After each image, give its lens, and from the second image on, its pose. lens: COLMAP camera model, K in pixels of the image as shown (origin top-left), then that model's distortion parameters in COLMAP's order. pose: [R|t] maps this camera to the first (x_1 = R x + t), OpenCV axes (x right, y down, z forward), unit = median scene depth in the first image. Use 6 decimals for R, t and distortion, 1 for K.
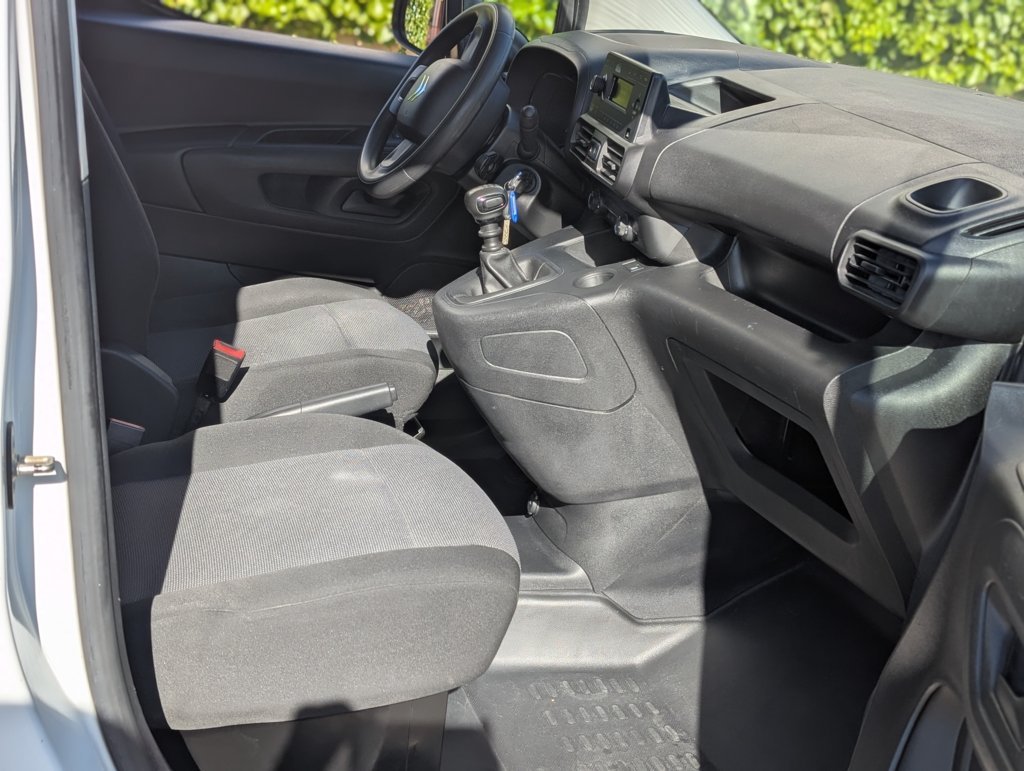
lens RADIAL K [[1460.3, 0, 572.3], [0, 1460.3, 385.3], [0, 0, 1]] dist [0.039242, -0.117542]
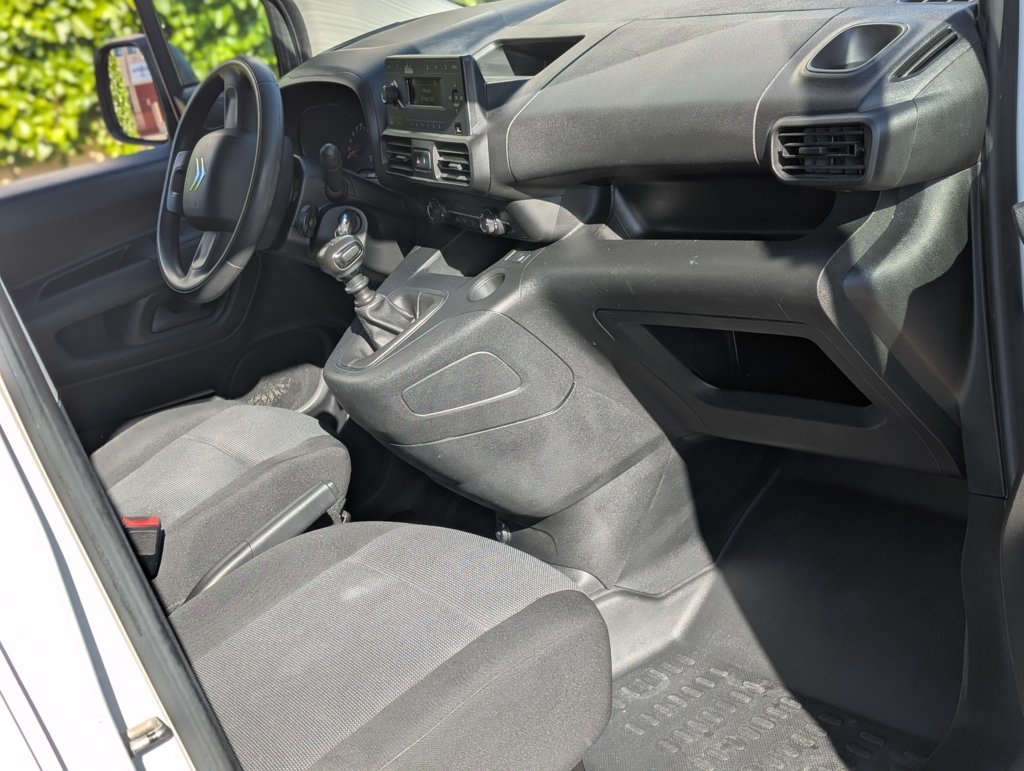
lens RADIAL K [[1460.3, 0, 572.3], [0, 1460.3, 385.3], [0, 0, 1]] dist [0.039242, -0.117542]
pose [[0.896995, -0.410910, 0.162953, -0.112782], [0.408087, 0.911460, 0.052014, -0.040571], [-0.169898, 0.019843, 0.985262, 0.070440]]
